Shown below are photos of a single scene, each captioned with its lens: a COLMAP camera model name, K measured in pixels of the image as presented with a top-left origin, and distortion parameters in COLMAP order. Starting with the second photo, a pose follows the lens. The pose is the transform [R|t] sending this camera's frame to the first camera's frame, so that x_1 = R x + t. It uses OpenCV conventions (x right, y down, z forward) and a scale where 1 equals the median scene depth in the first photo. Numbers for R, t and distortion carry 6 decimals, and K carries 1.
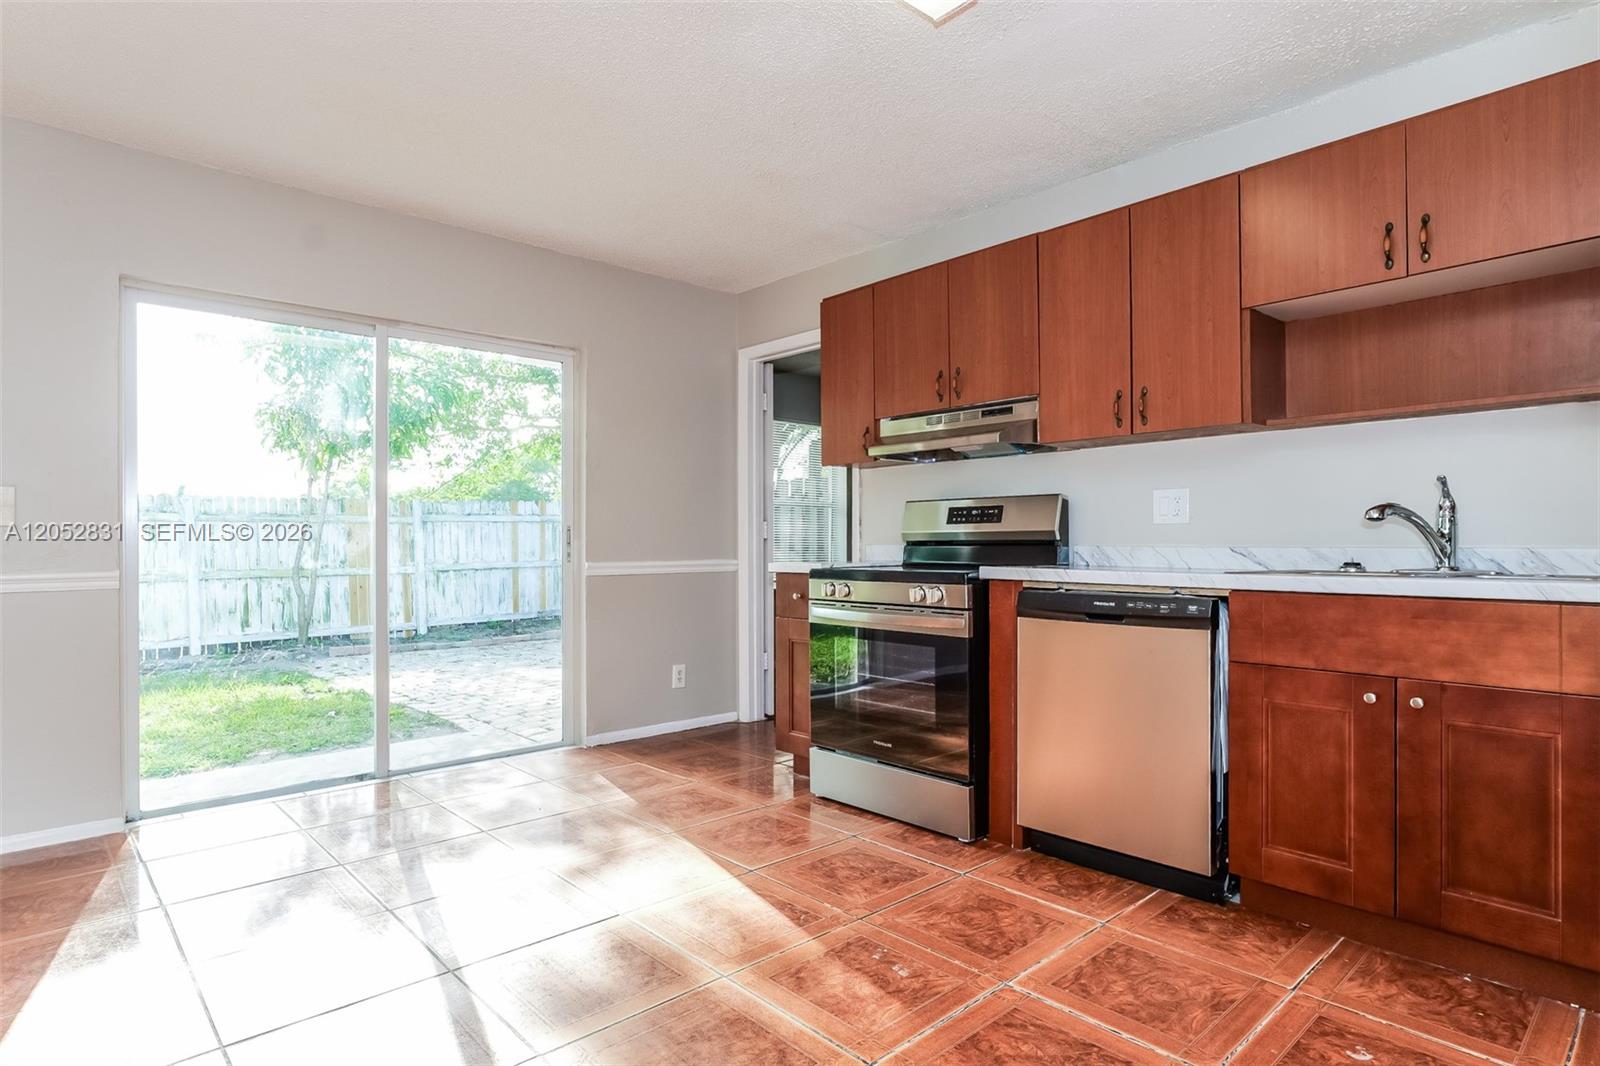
lens RADIAL K [[859.6, 0, 805.2], [0, 859.6, 527.5], [0, 0, 1]] dist [0.007037, 0.000654]
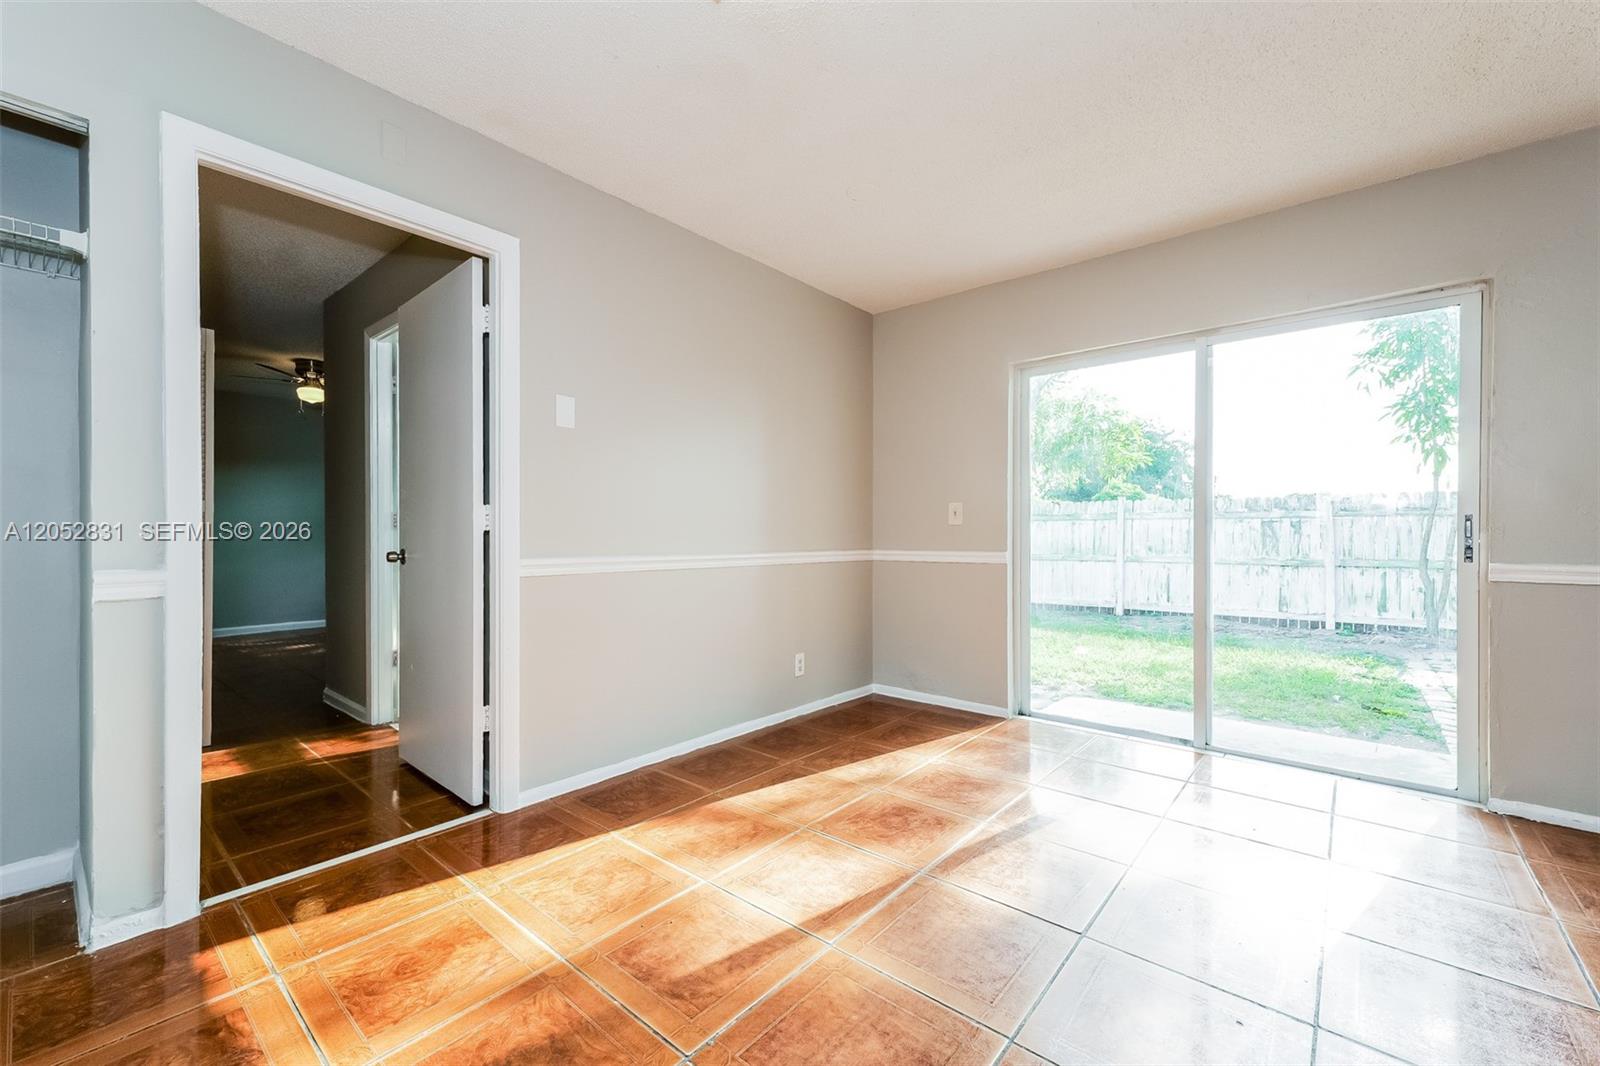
lens RADIAL K [[655.4, 0, 805.7], [0, 655.4, 548.9], [0, 0, 1]] dist [0.022343, 0.000539]
pose [[0.115179, 0.021024, -0.993122, 0.129145], [0.017573, 0.999576, 0.023198, 0.002016], [0.993189, -0.020124, 0.114761, 0.177950]]
